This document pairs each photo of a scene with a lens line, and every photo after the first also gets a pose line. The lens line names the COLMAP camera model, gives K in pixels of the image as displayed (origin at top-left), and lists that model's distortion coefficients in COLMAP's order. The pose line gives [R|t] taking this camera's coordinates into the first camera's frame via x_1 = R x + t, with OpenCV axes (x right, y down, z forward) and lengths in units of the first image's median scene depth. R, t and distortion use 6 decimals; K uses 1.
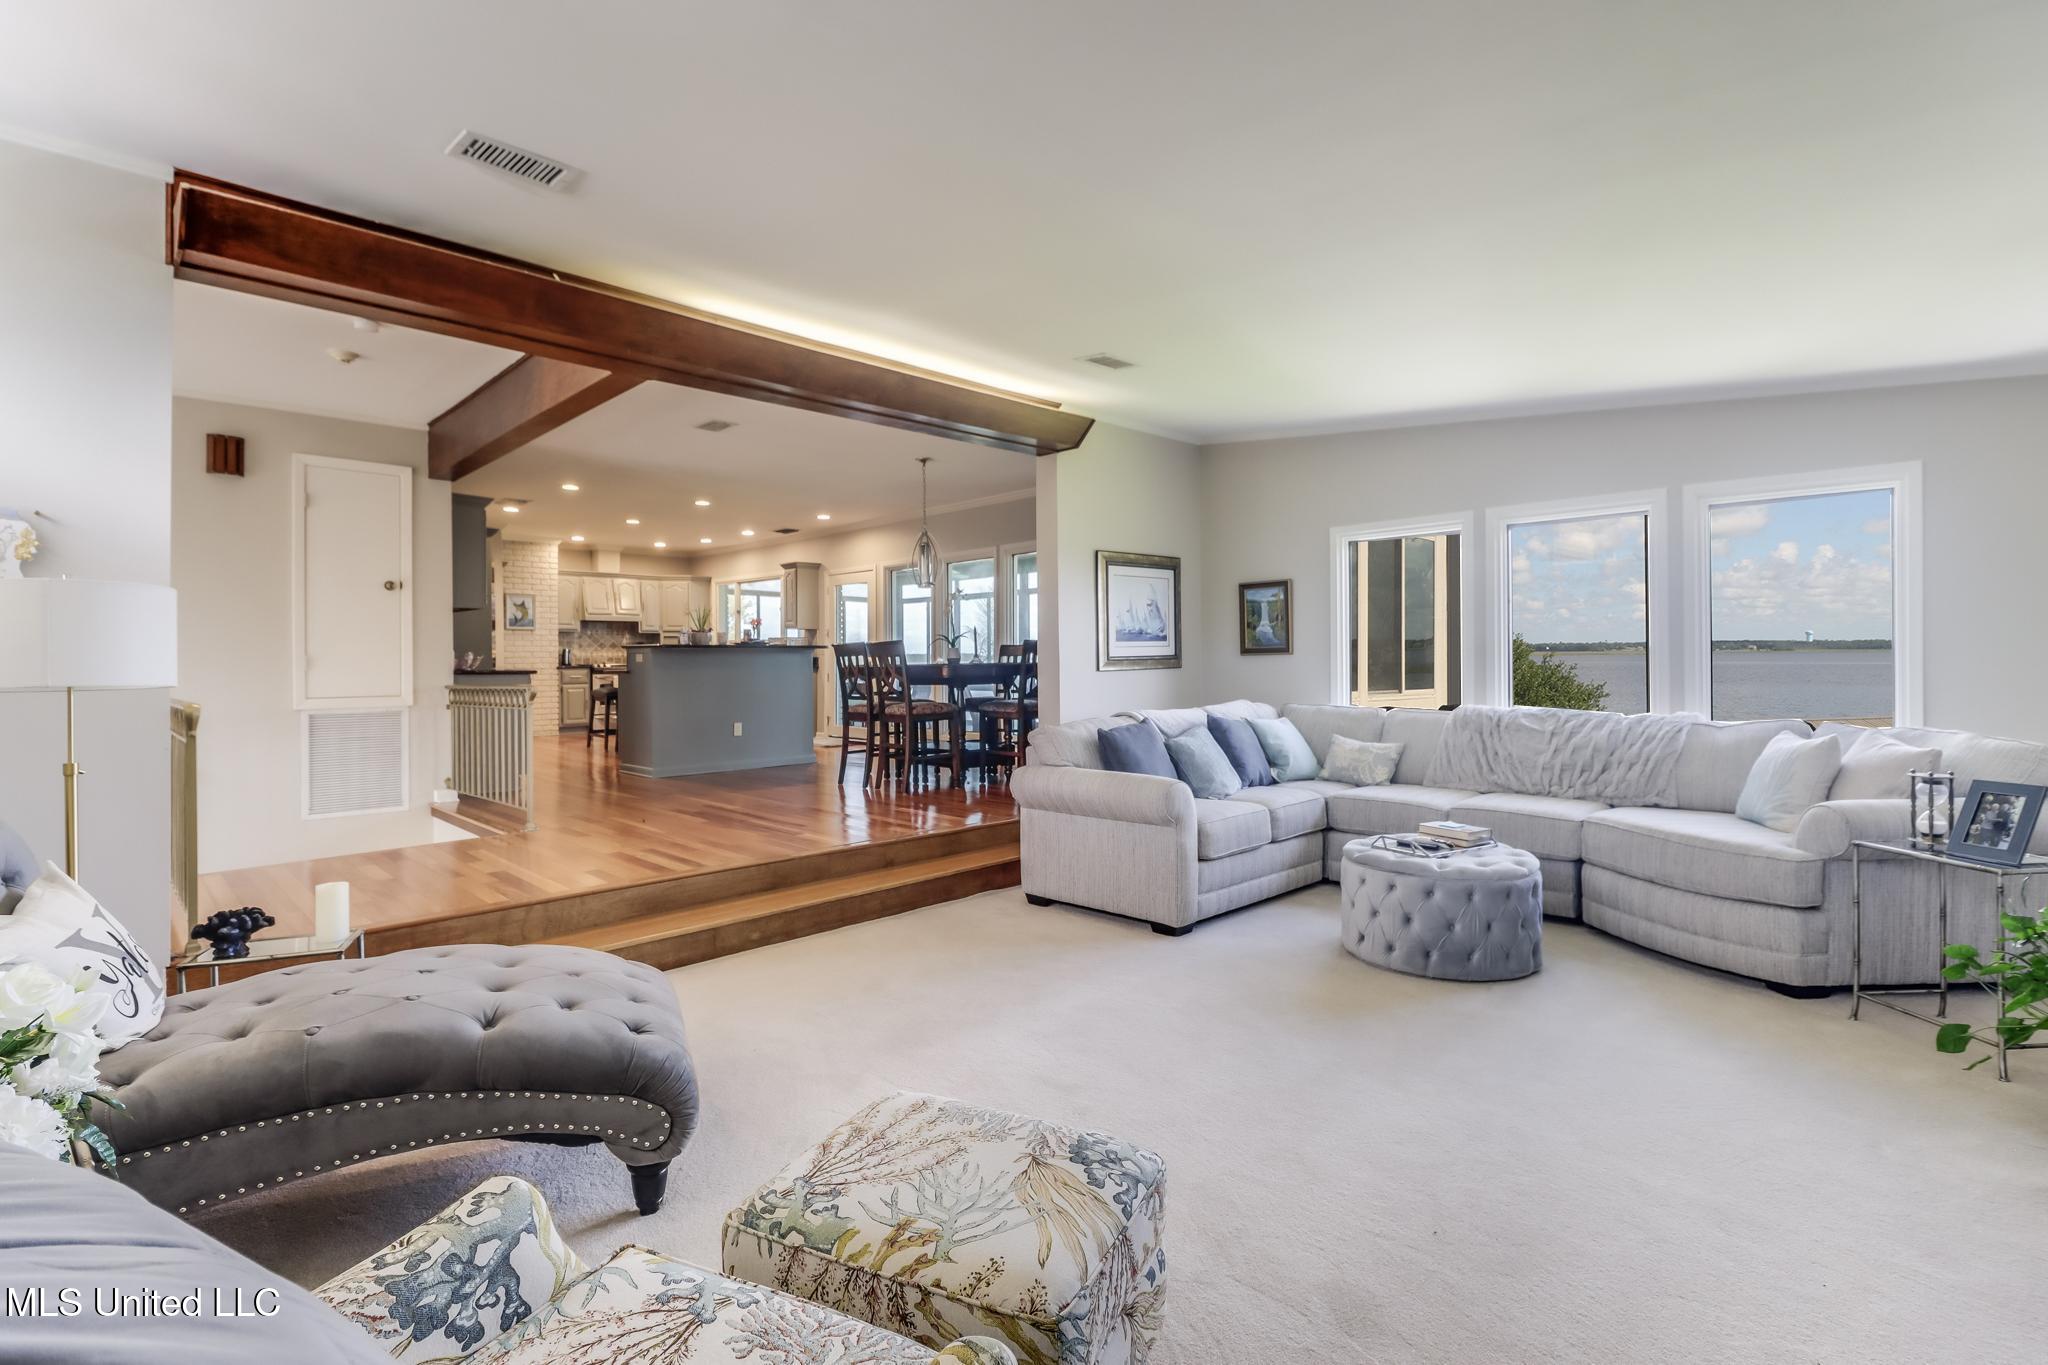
lens RADIAL K [[958.0, 0, 1031.9], [0, 958.0, 642.5], [0, 0, 1]] dist [0.011446, -0.008866]
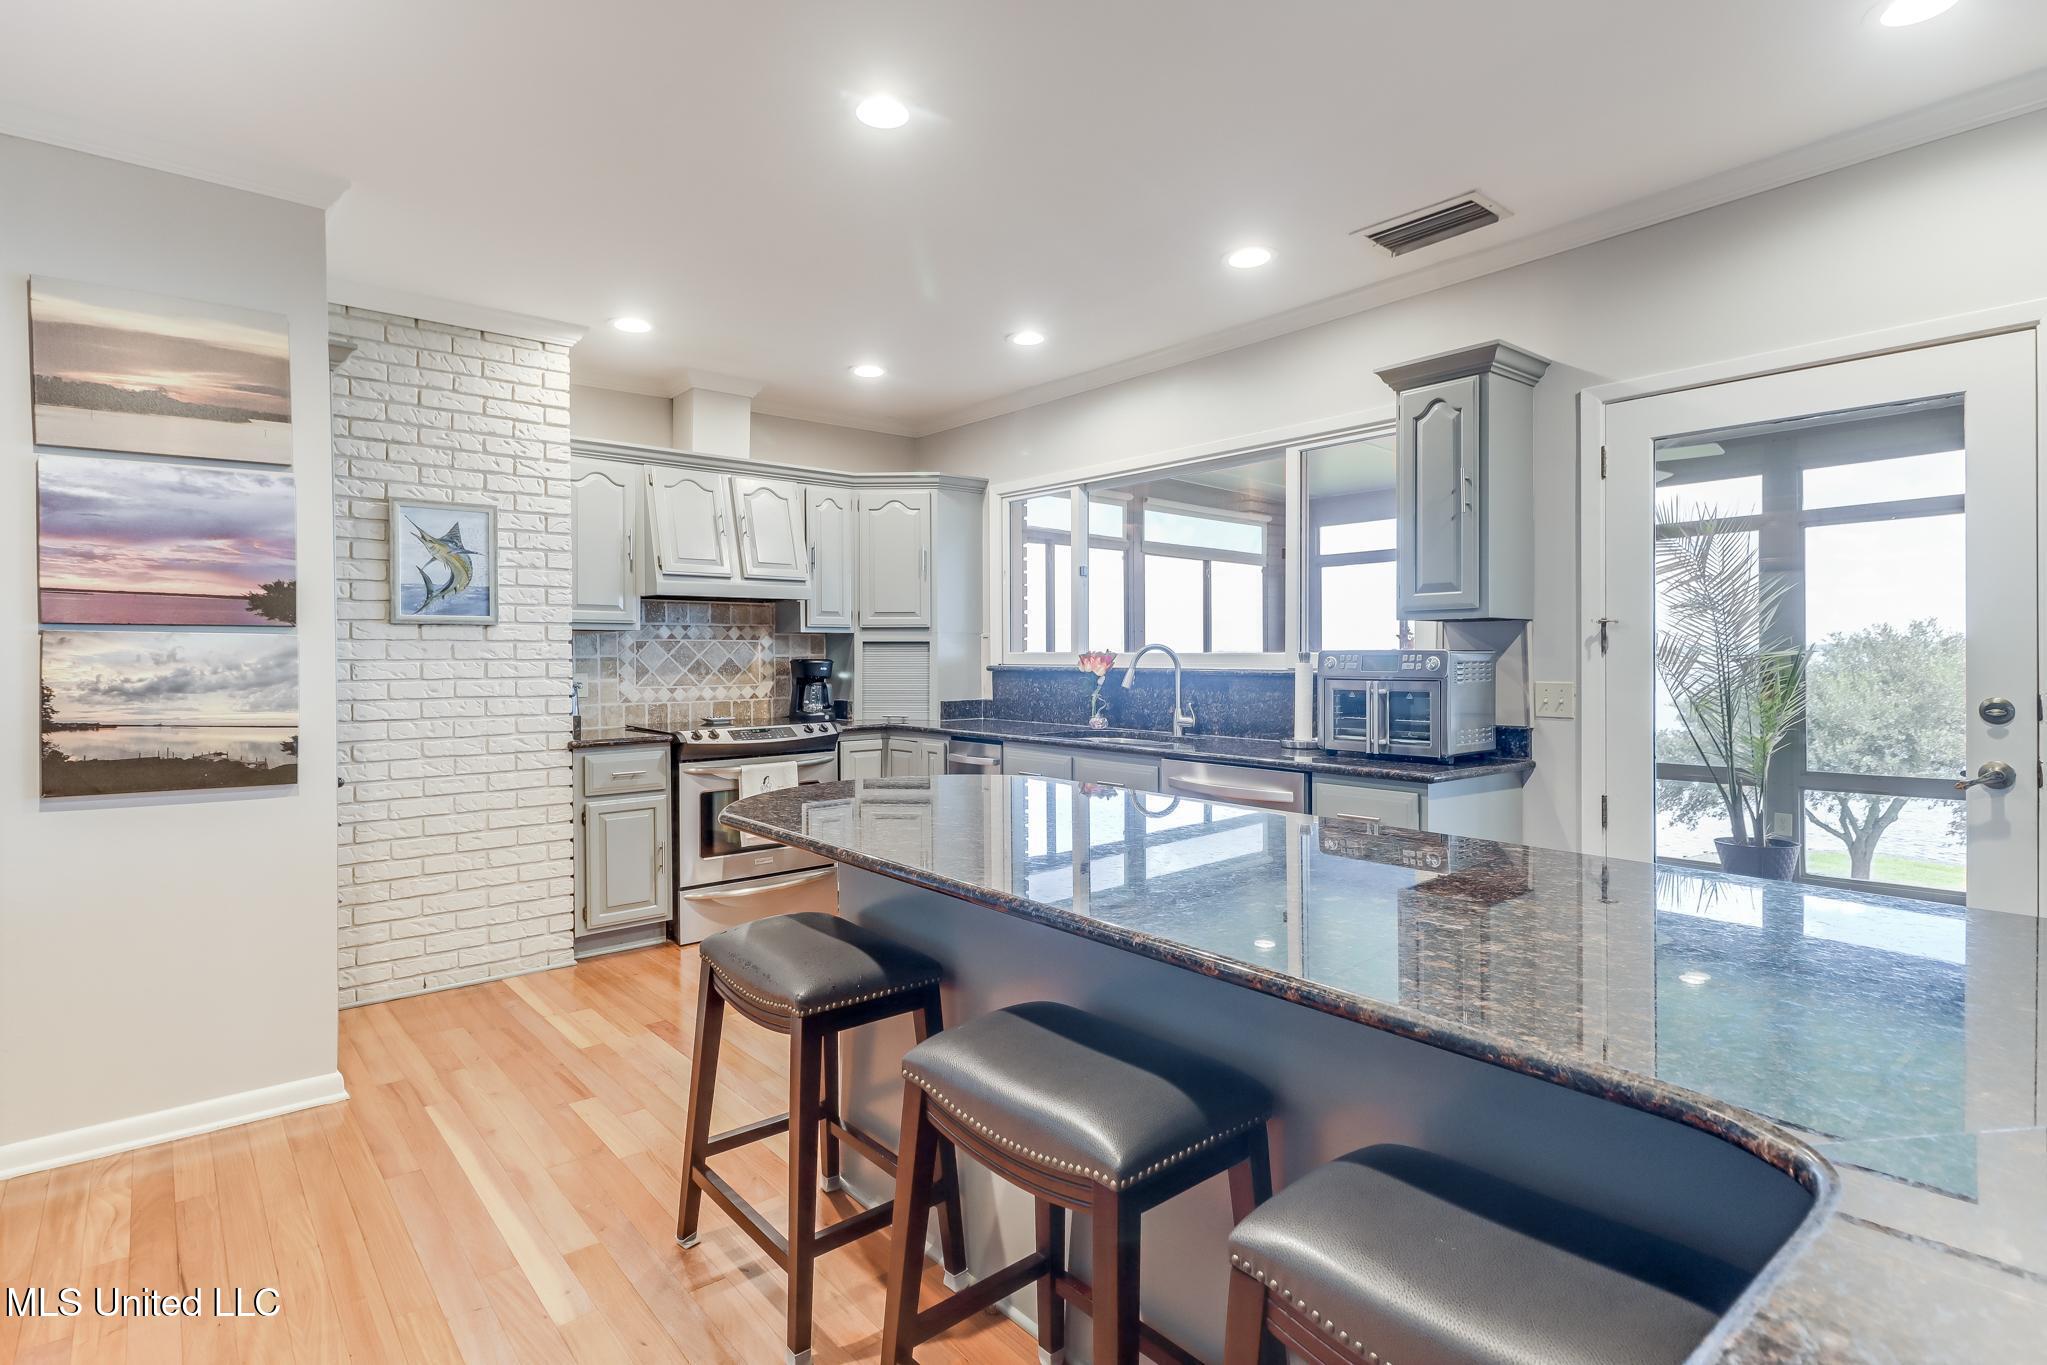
lens RADIAL K [[1022.6, 0, 1028.9], [0, 1022.6, 649.0], [0, 0, 1]] dist [0.000512, -0.000041]
pose [[0.997569, 0.000706, -0.069681, -0.310447], [-0.000050, 0.999956, 0.009414, -0.007785], [0.069685, -0.009388, 0.997525, 0.653916]]
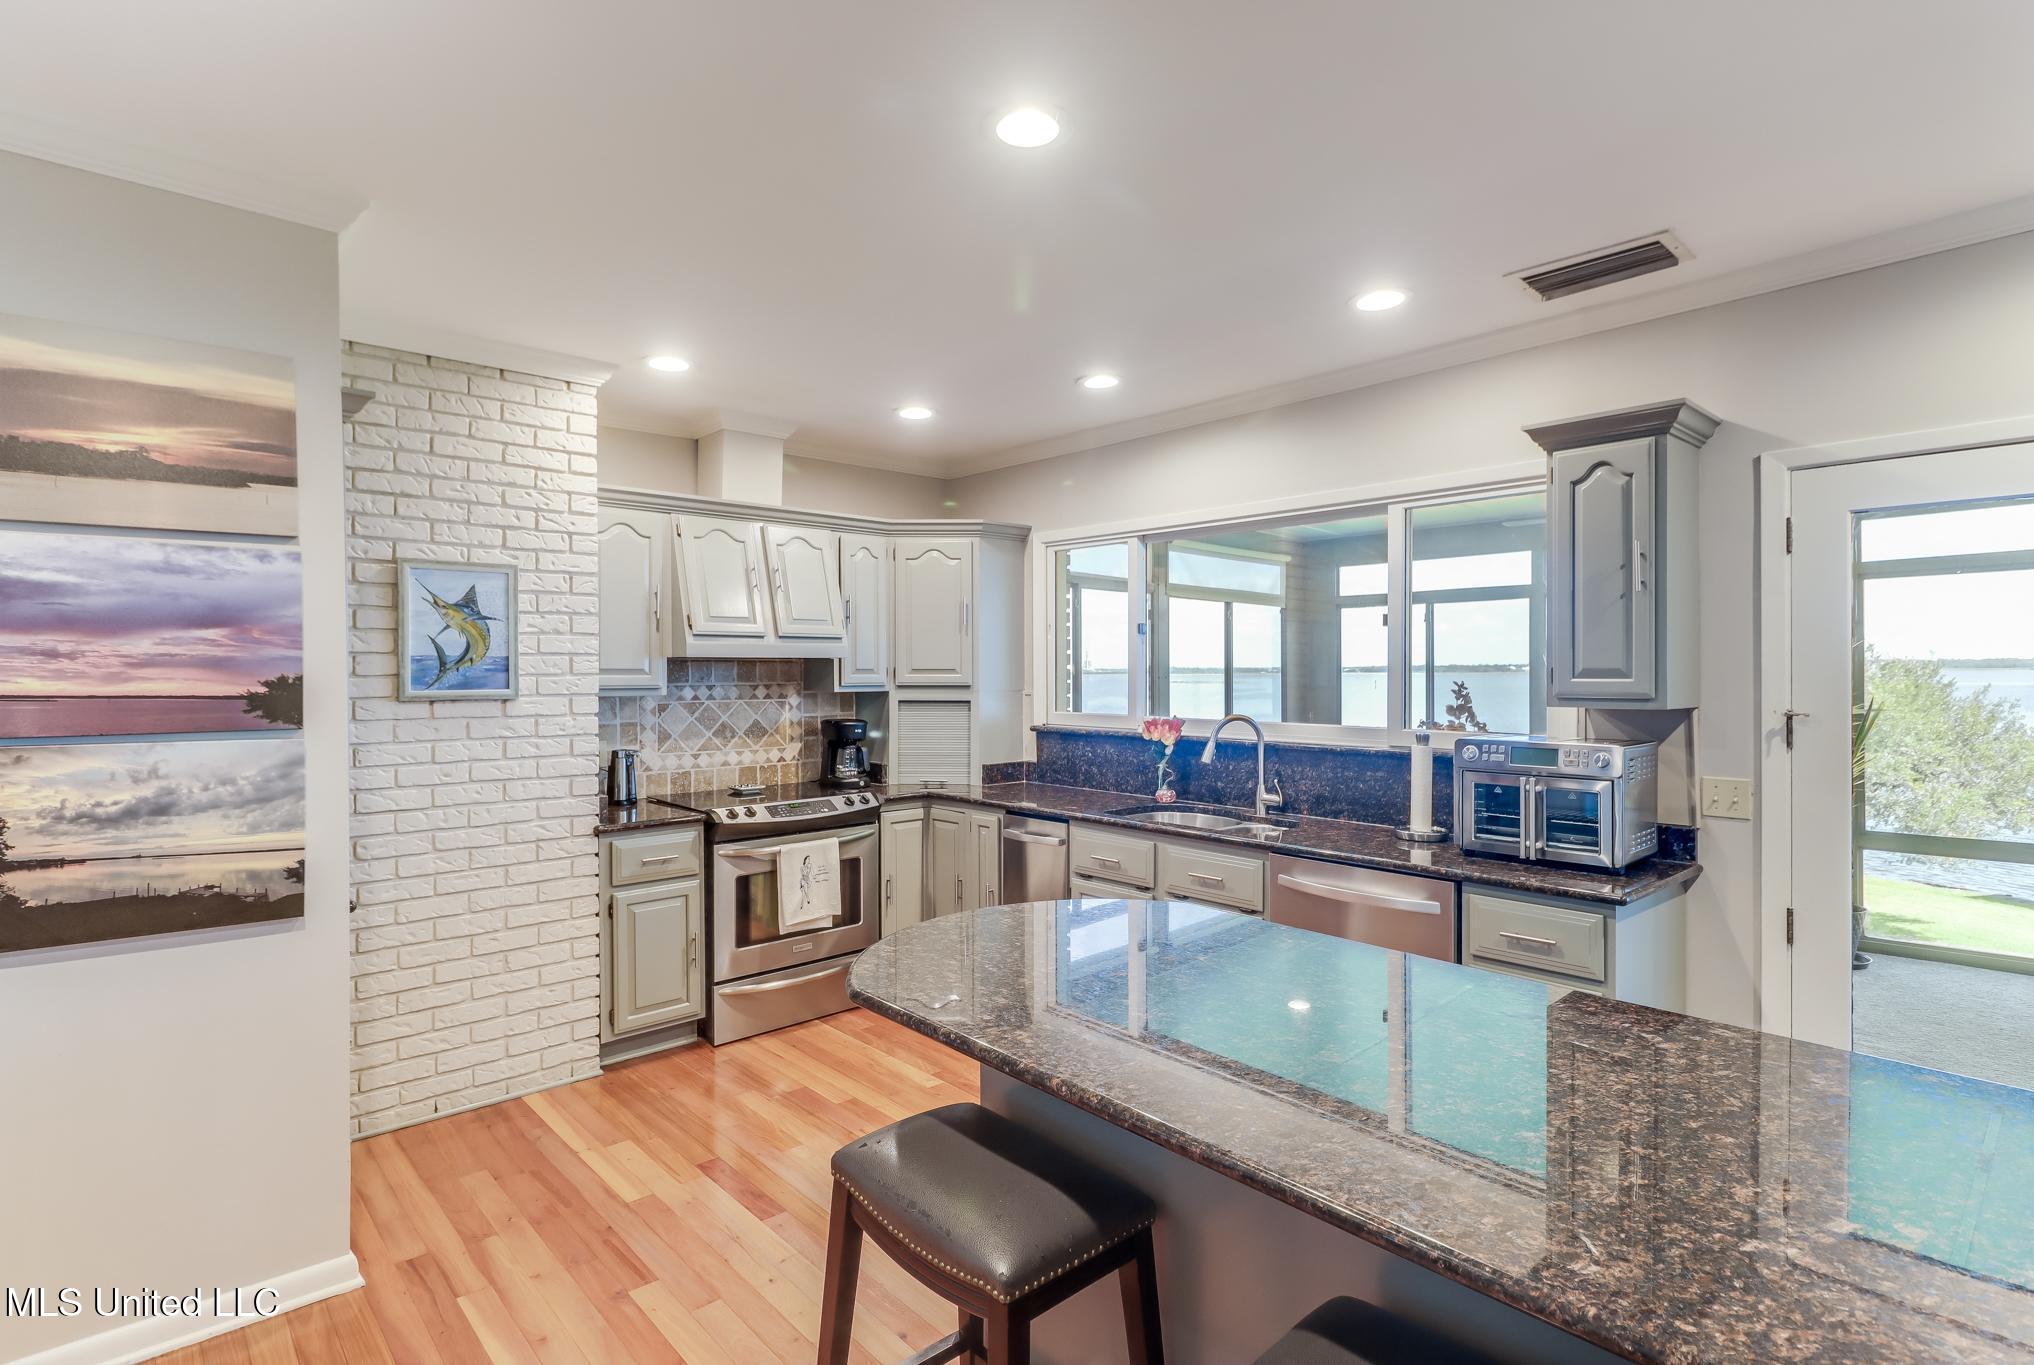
lens RADIAL K [[996.6, 0, 1012.7], [0, 996.6, 660.9], [0, 0, 1]] dist [-0.001179, -0.002557]
pose [[0.999162, 0.002790, -0.040847, -0.347110], [-0.002491, 0.999970, 0.007359, -0.024246], [0.040867, -0.007251, 0.999138, 0.687795]]
